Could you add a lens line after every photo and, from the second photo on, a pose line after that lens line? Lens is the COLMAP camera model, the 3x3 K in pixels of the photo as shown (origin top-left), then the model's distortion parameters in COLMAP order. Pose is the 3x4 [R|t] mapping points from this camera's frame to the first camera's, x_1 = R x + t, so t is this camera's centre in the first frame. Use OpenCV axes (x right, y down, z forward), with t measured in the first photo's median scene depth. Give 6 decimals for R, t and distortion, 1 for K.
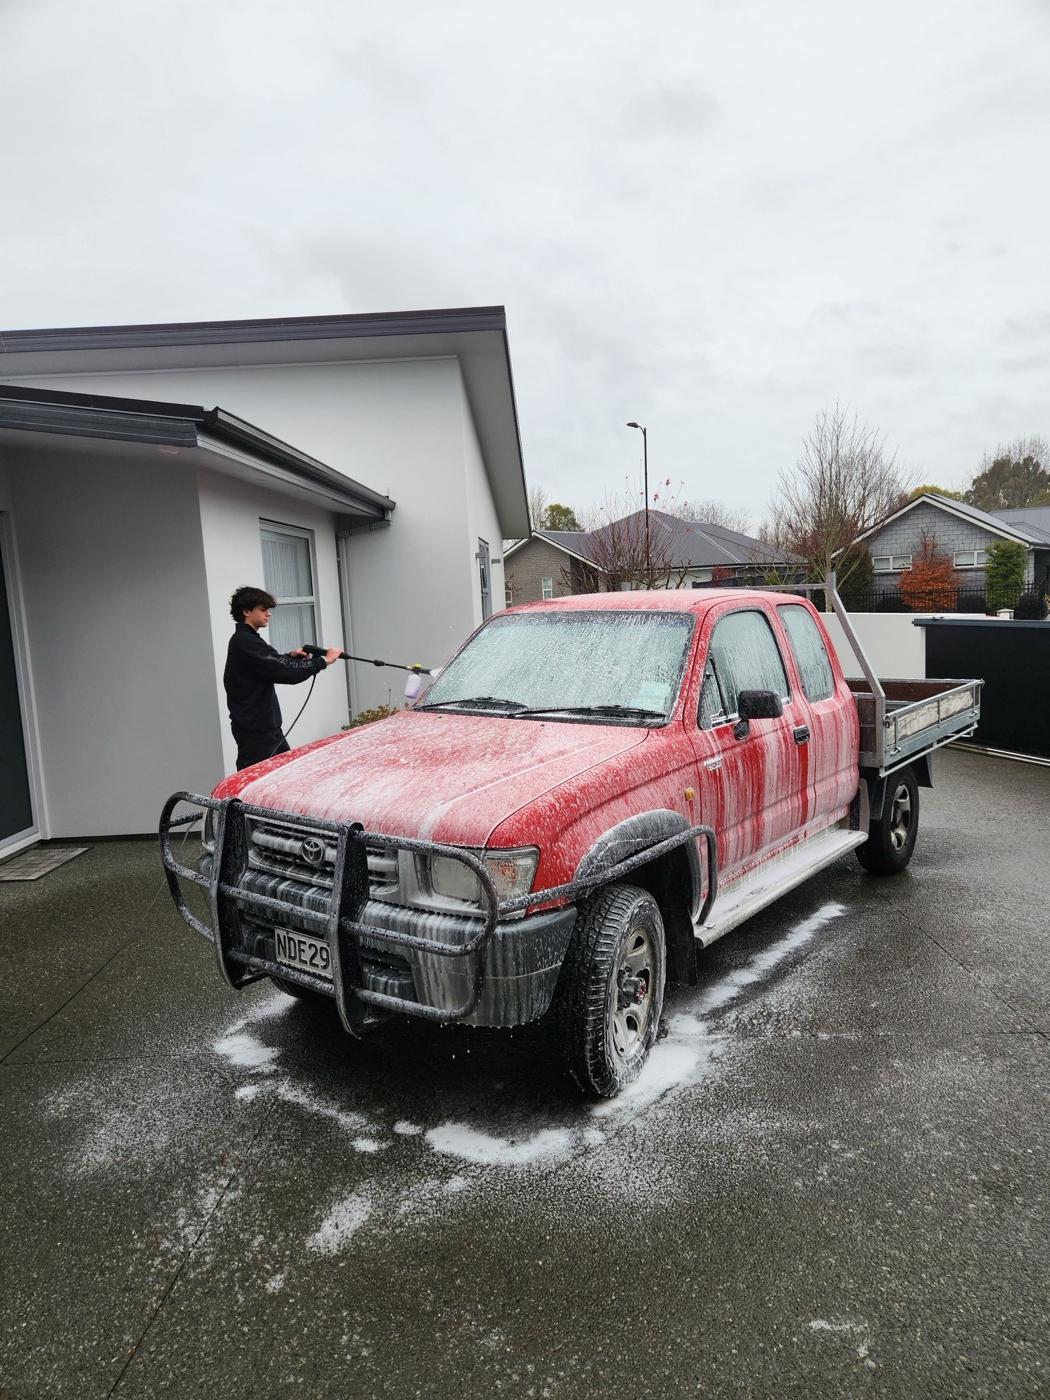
lens RADIAL K [[923.3, 0, 525.0], [0, 923.3, 700.0], [0, 0, 1]] dist [0.072795, -0.059262]
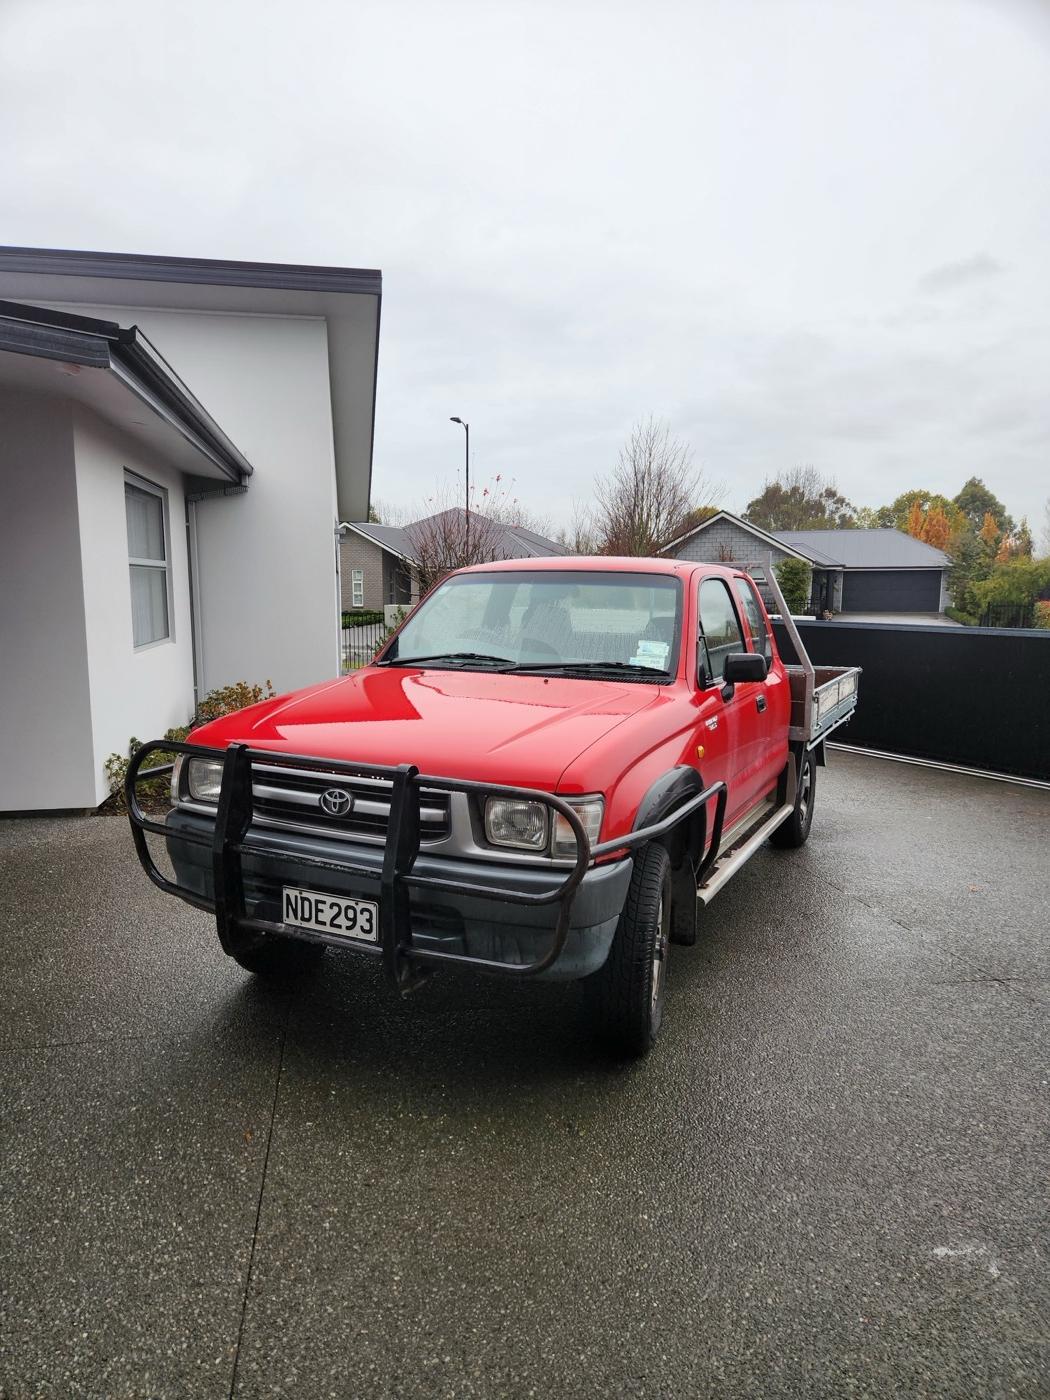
lens RADIAL K [[927.7, 0, 525.0], [0, 927.7, 700.0], [0, 0, 1]] dist [0.101865, -0.093949]
pose [[0.980601, 0.026067, 0.194272, -0.212012], [-0.027138, 0.999628, 0.002851, 0.050580], [-0.194125, -0.008068, 0.980944, 0.056466]]
